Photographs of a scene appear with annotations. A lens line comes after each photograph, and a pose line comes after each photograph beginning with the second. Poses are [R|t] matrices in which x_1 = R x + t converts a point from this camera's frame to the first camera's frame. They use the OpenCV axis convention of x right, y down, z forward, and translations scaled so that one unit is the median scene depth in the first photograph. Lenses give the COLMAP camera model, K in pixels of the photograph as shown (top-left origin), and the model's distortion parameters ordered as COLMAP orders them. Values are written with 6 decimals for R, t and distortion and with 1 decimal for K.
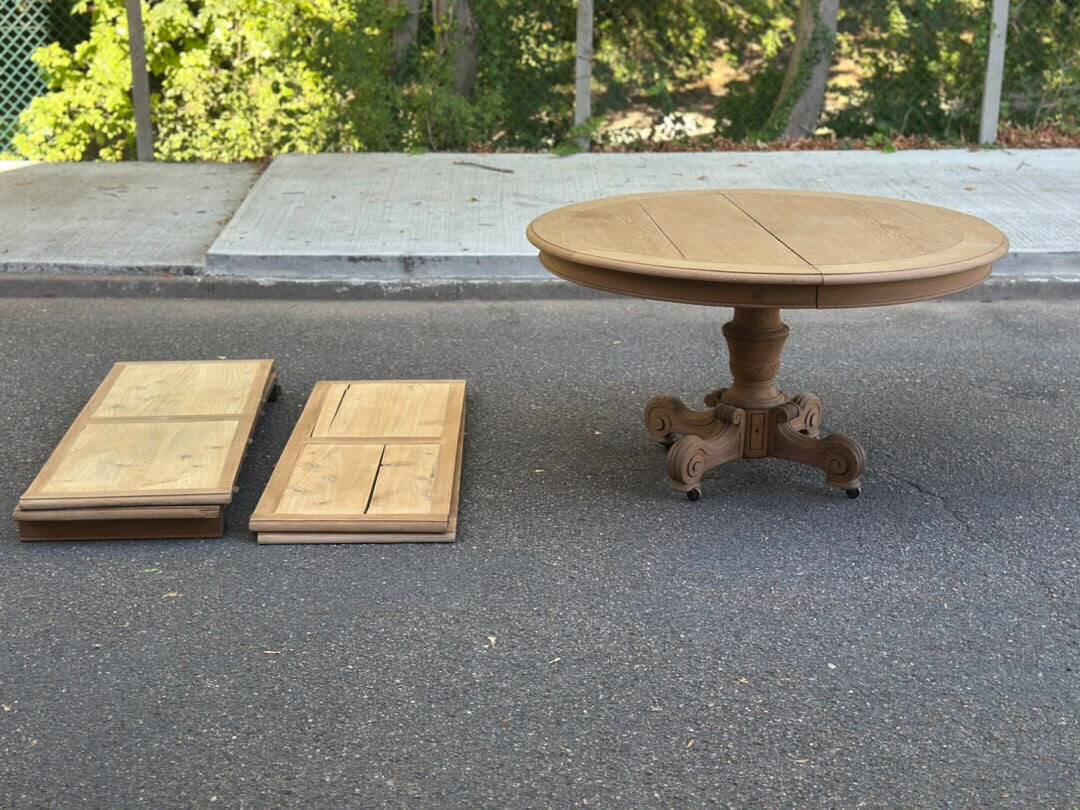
lens RADIAL K [[1502.0, 0, 499.7], [0, 1502.0, 446.8], [0, 0, 1]] dist [0.097049, 0.000000]
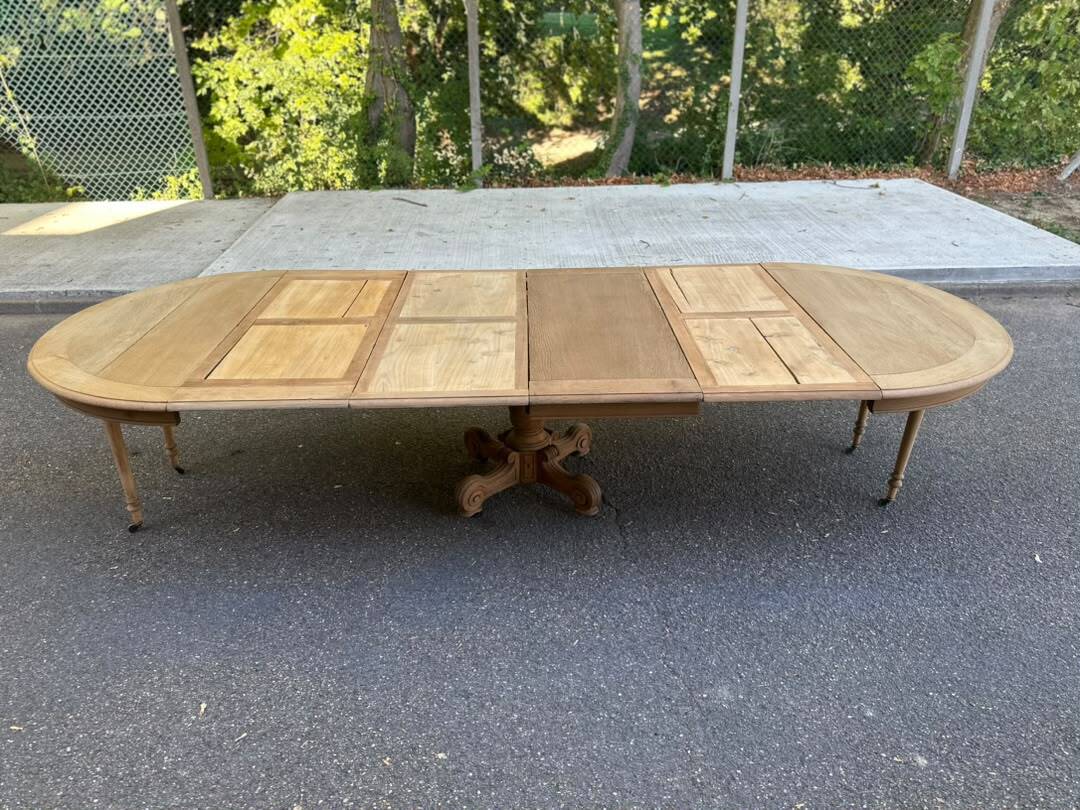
lens RADIAL K [[754.7, 0, 532.4], [0, 754.7, 405.0], [0, 0, 1]] dist [0.080241, -0.083421]
pose [[0.999793, -0.019216, 0.006618, 0.139261], [0.018105, 0.990045, 0.139585, -0.104918], [-0.009234, -0.139436, 0.990188, 0.215408]]
